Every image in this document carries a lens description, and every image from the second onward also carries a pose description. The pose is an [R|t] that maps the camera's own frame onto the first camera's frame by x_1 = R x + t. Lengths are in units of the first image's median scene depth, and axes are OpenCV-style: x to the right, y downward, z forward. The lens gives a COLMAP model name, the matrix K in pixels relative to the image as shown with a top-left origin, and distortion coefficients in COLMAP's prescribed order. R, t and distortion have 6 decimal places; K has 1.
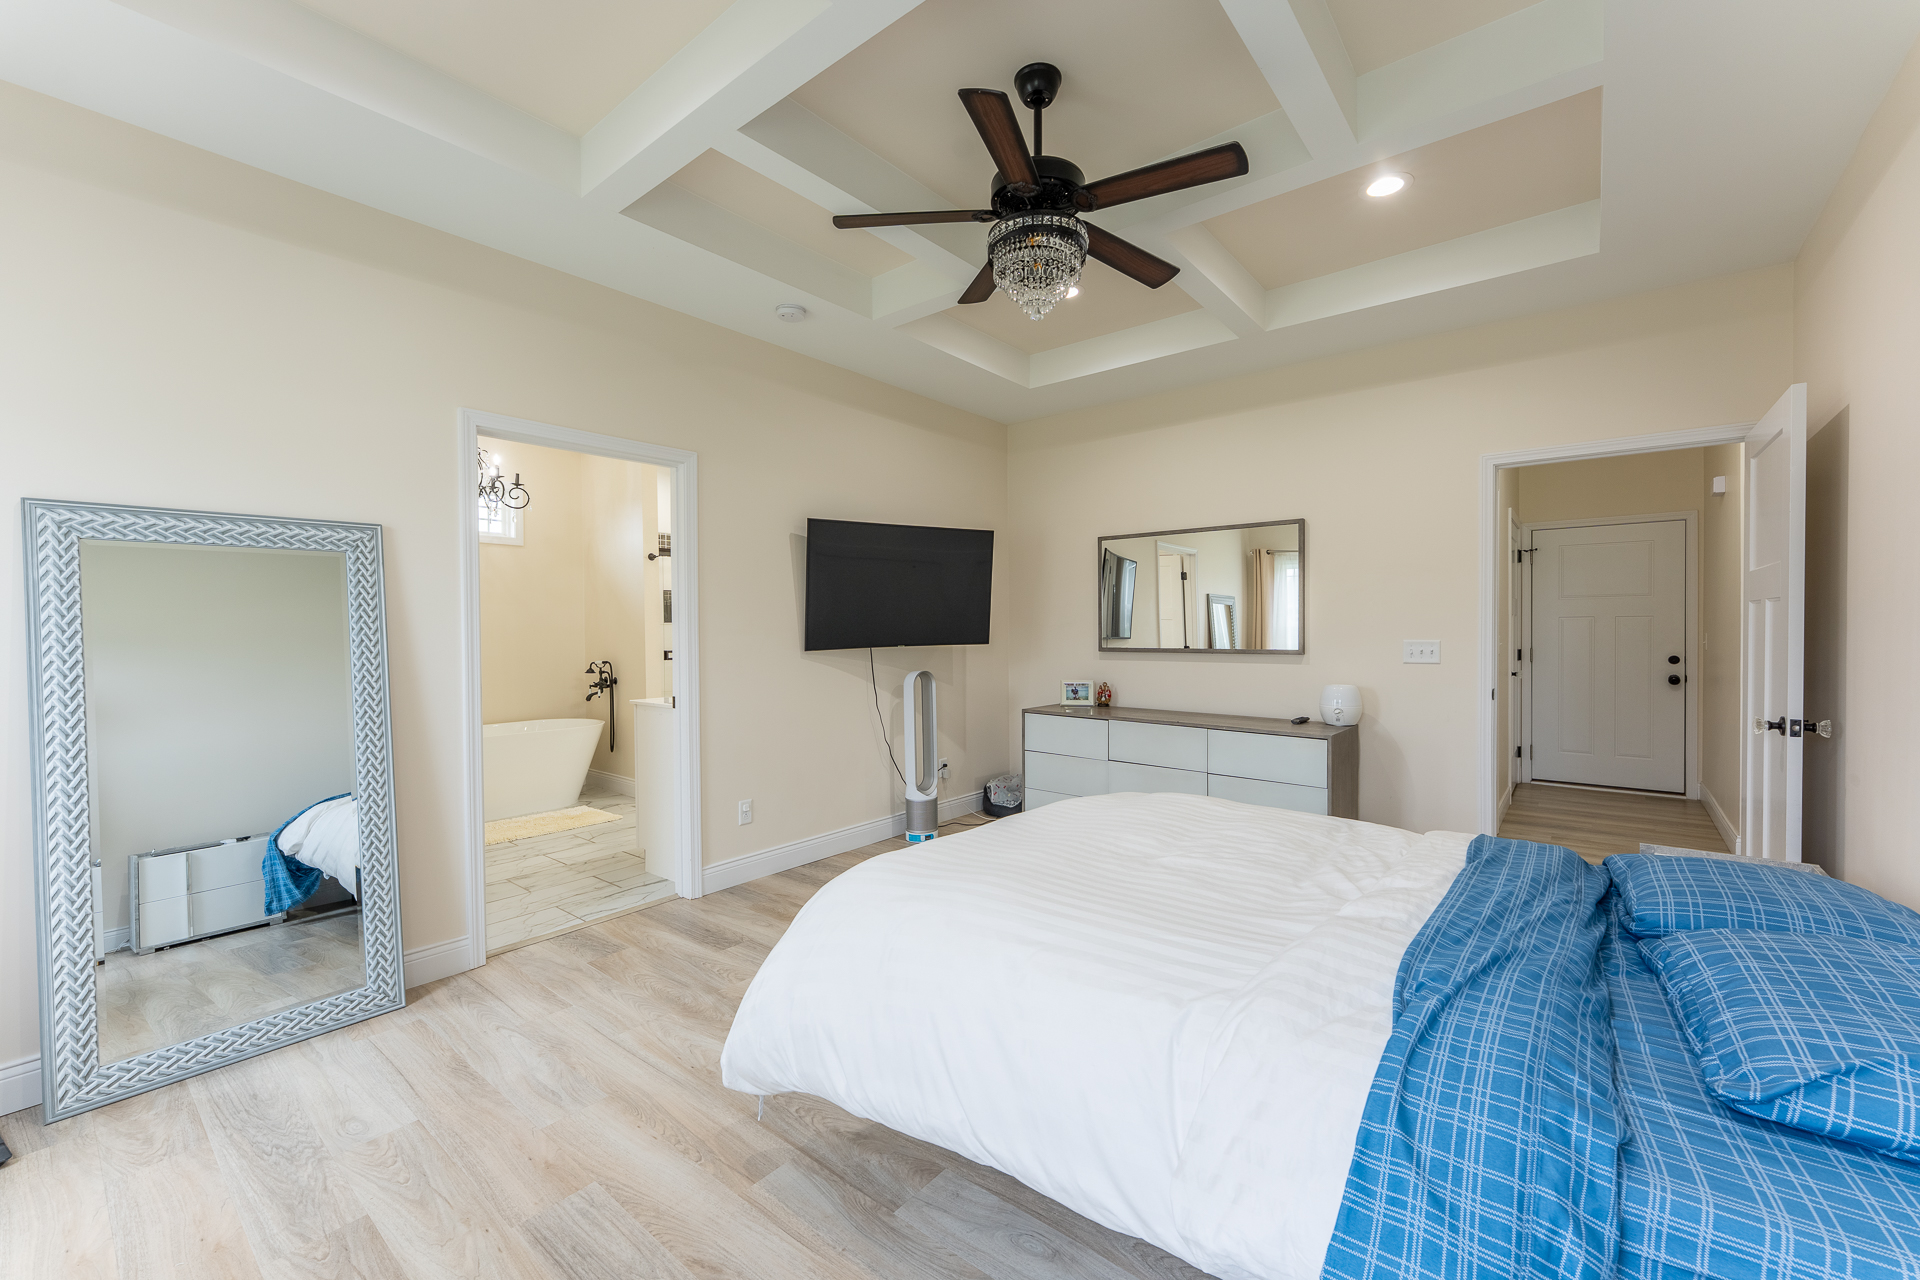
lens RADIAL K [[776.3, 0, 967.8], [0, 776.3, 641.5], [0, 0, 1]] dist [-0.000781, -0.000224]
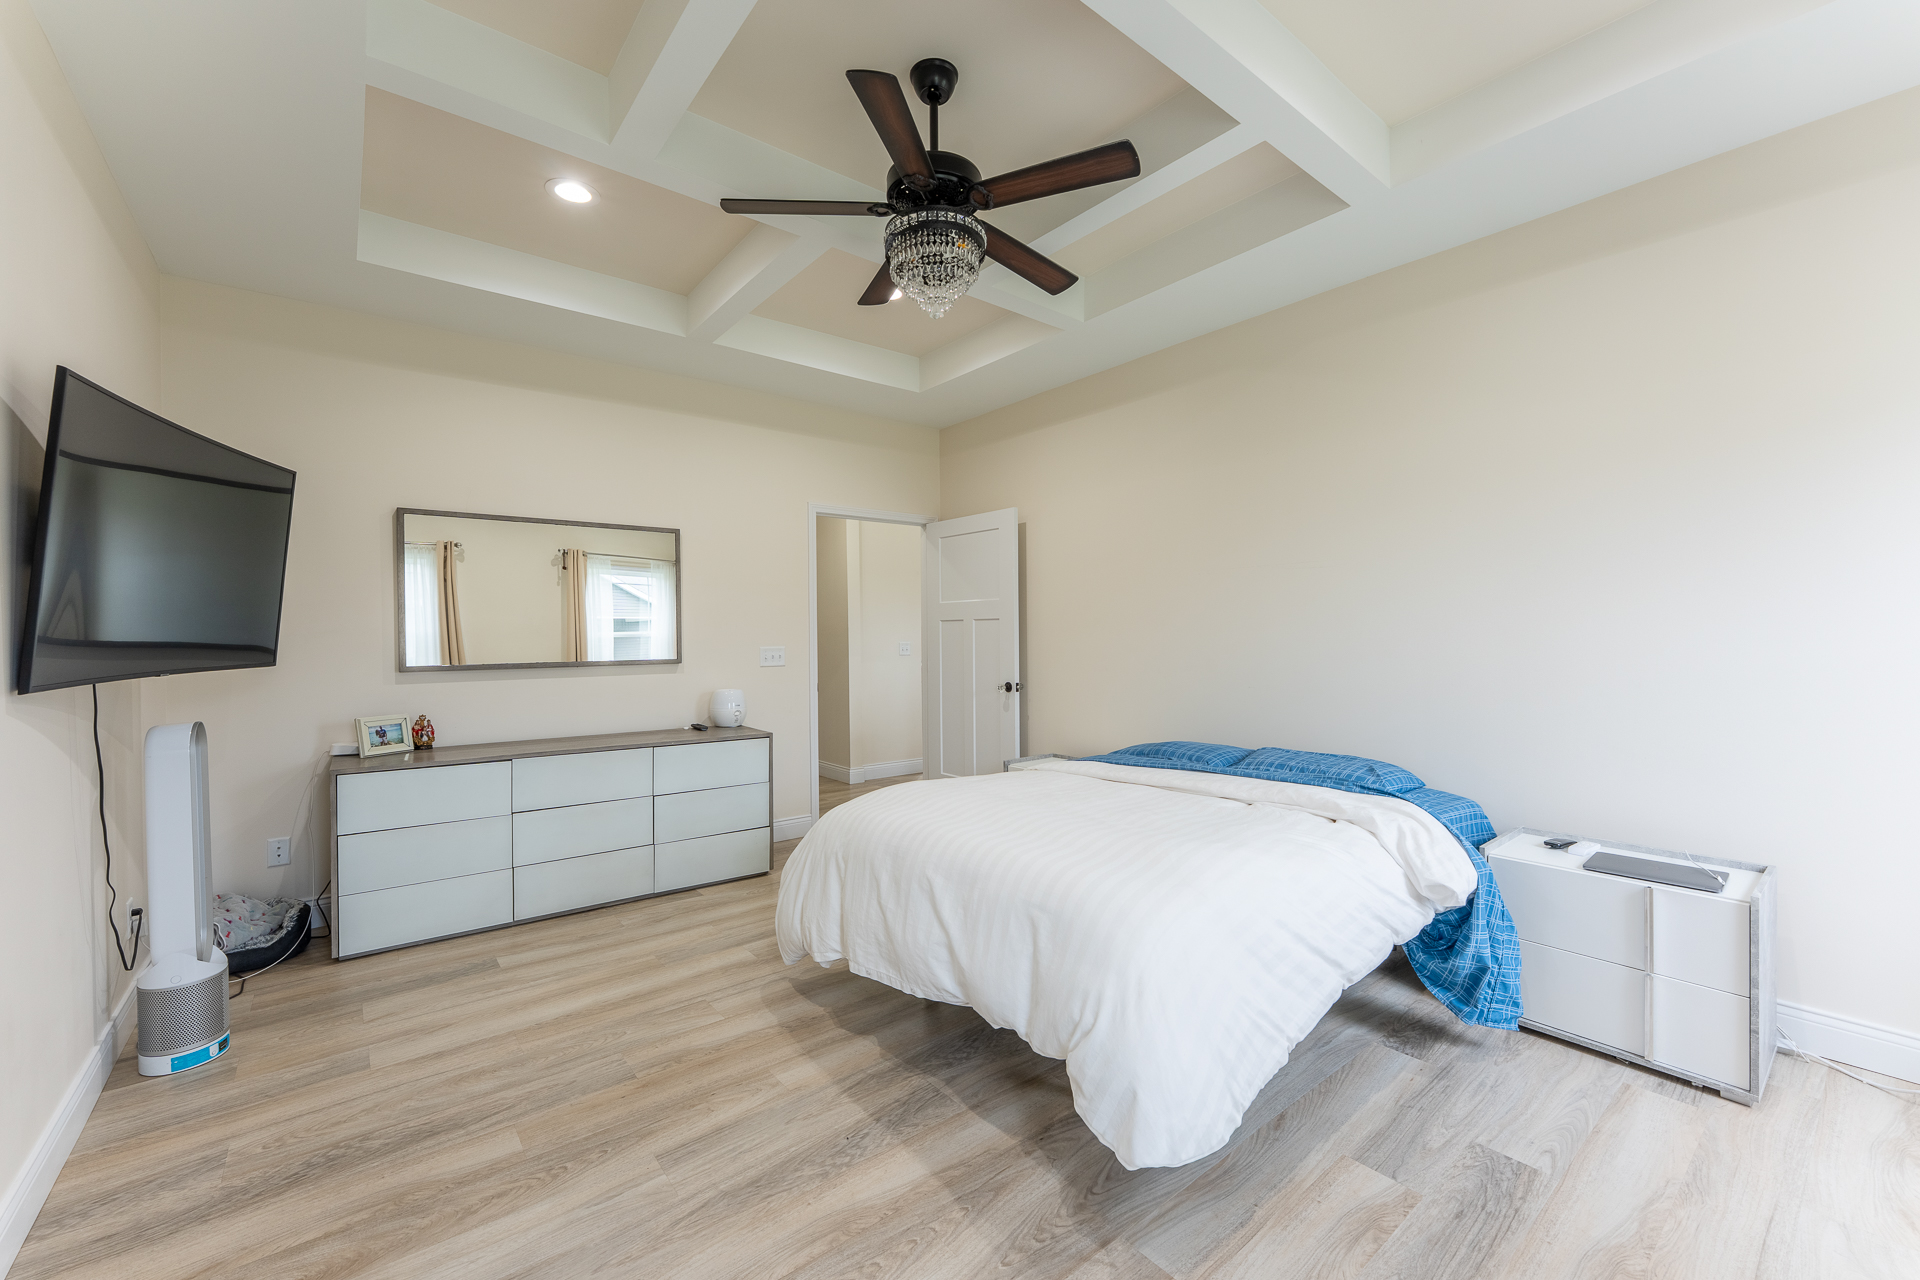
lens RADIAL K [[776.3, 0, 967.8], [0, 776.3, 641.5], [0, 0, 1]] dist [-0.000781, -0.000224]
pose [[0.198390, -0.006018, 0.980105, -0.505839], [0.025217, 0.999681, 0.001034, -0.003487], [-0.979799, 0.024510, 0.198478, 0.443737]]
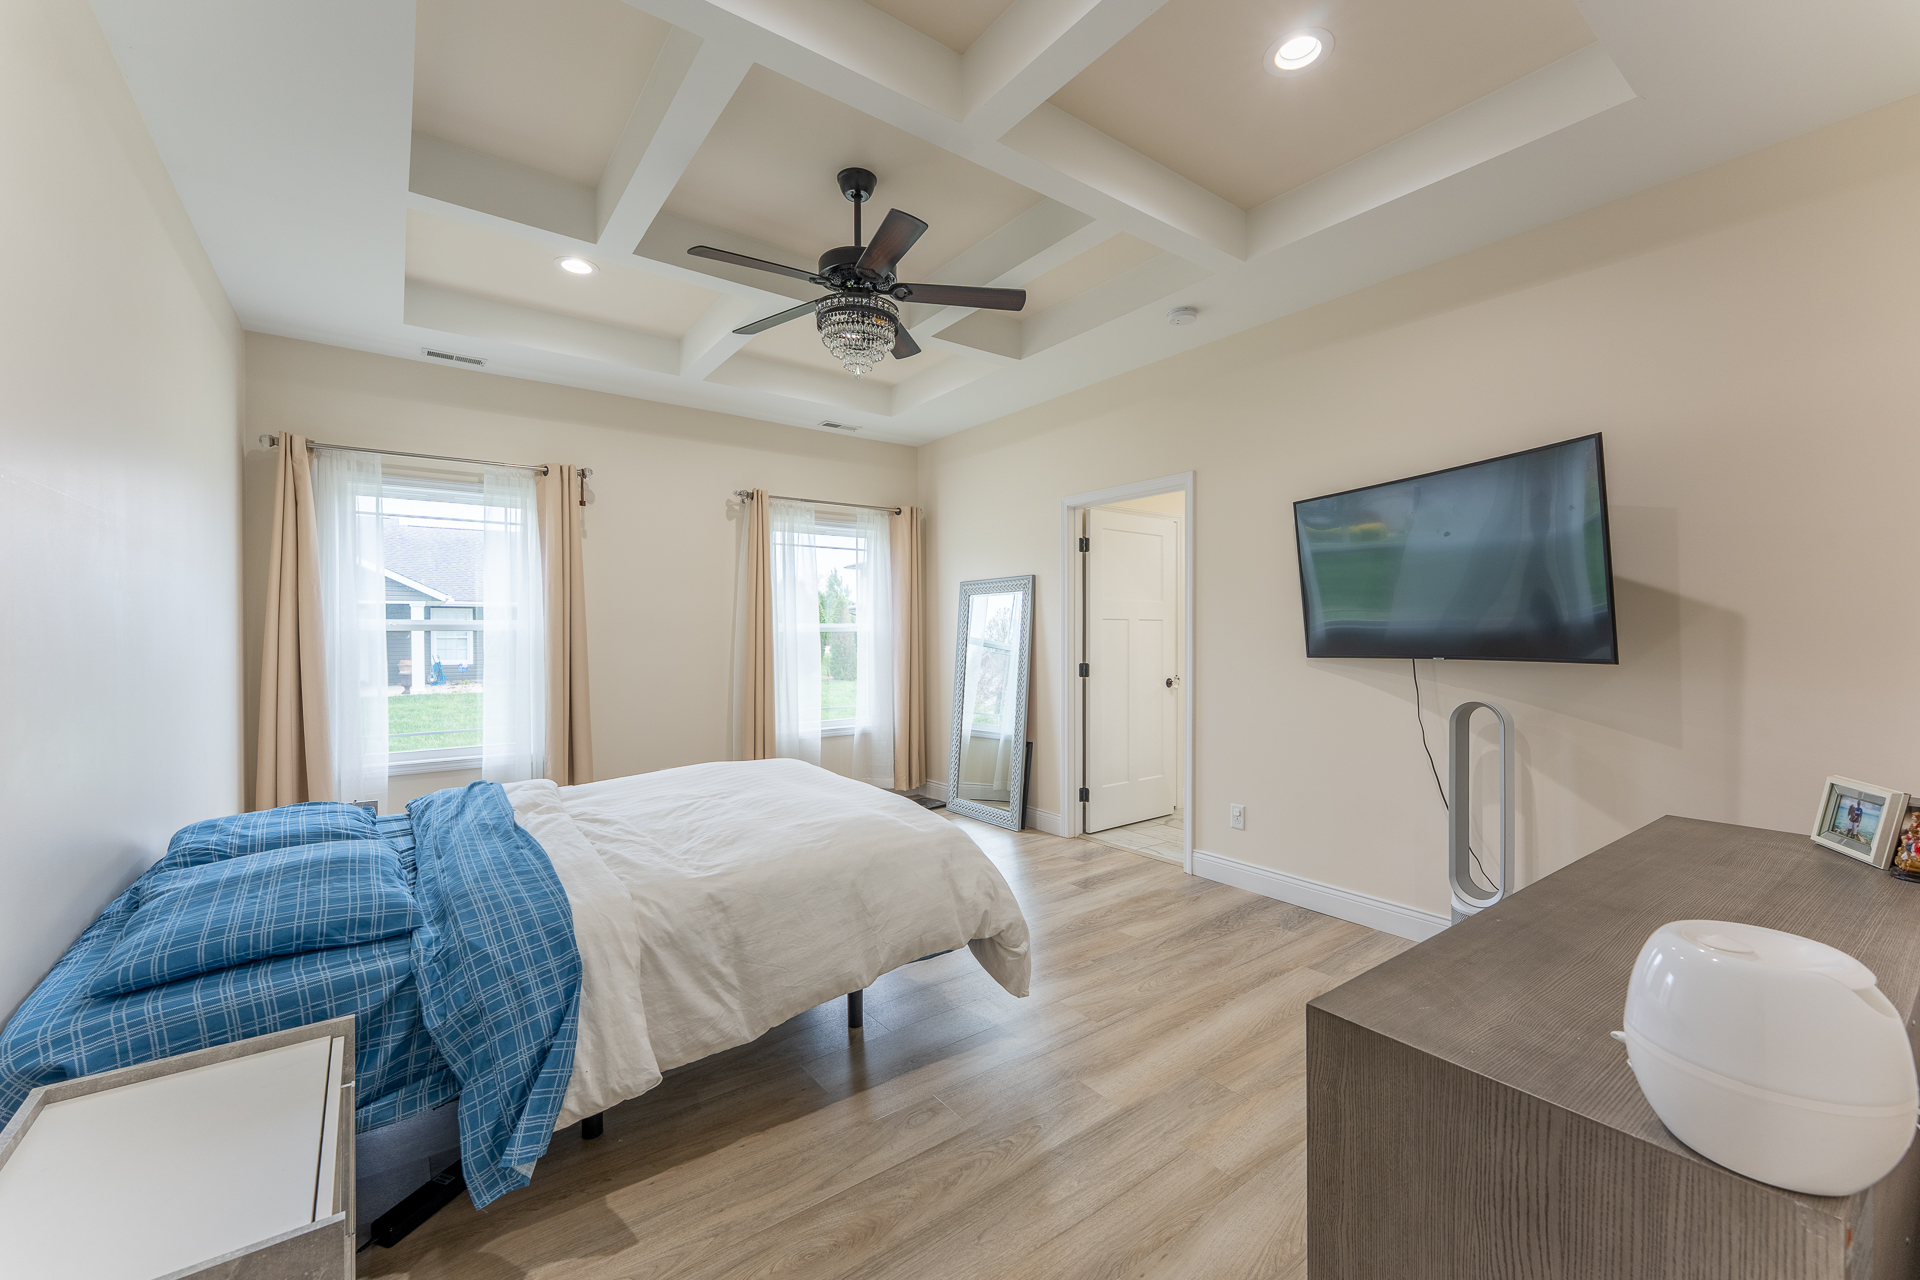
lens RADIAL K [[776.3, 0, 967.8], [0, 776.3, 641.5], [0, 0, 1]] dist [-0.000781, -0.000224]
pose [[-0.233492, 0.021066, -0.972131, 0.702400], [-0.015149, 0.999565, 0.025299, -0.020409], [0.972241, 0.020634, -0.233071, 0.835658]]
